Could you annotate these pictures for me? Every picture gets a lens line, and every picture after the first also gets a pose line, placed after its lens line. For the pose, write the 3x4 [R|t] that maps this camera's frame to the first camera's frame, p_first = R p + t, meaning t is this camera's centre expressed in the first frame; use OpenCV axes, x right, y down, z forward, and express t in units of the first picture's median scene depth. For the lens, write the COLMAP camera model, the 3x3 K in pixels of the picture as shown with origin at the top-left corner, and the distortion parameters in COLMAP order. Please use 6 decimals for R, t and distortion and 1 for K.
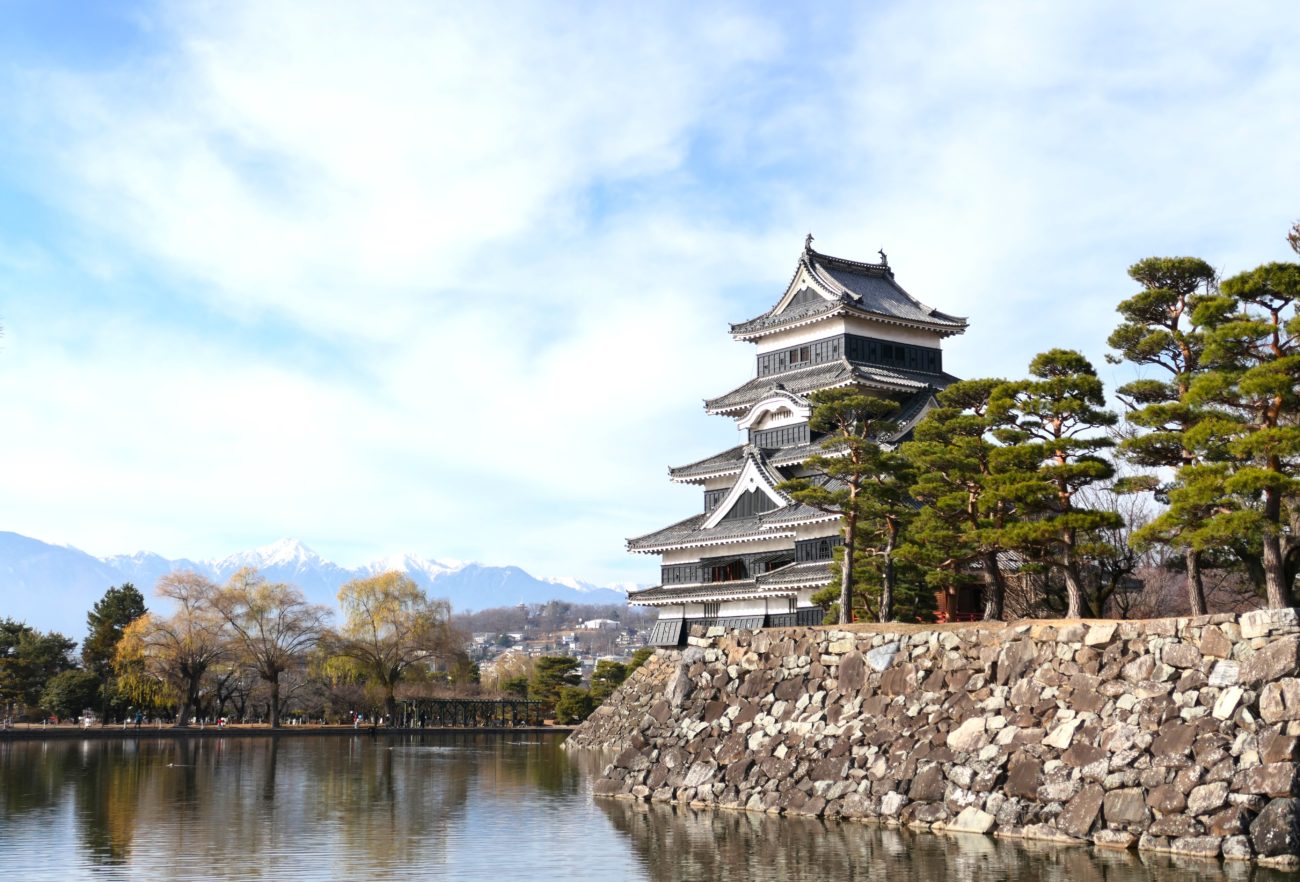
lens RADIAL K [[1779.2, 0, 650.0], [0, 1779.2, 441.0], [0, 0, 1]] dist [-0.006083, 0.028479]
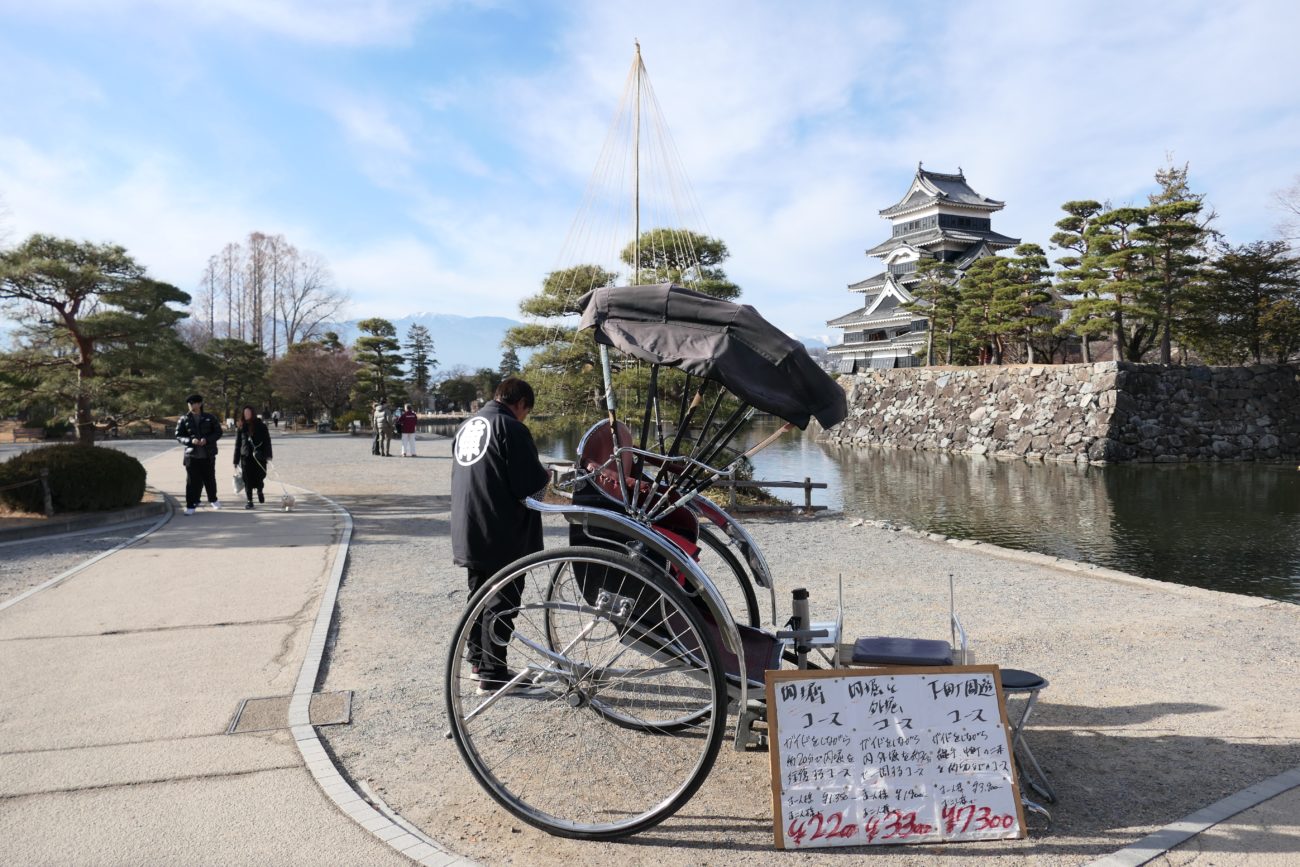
lens RADIAL K [[936.7, 0, 650.0], [0, 936.7, 433.5], [0, 0, 1]] dist [-0.009489, -0.002538]
pose [[0.980864, -0.003256, -0.194666, -0.006526], [0.038391, 0.983463, 0.176992, -0.036774], [0.190870, -0.181079, 0.964769, -0.227704]]
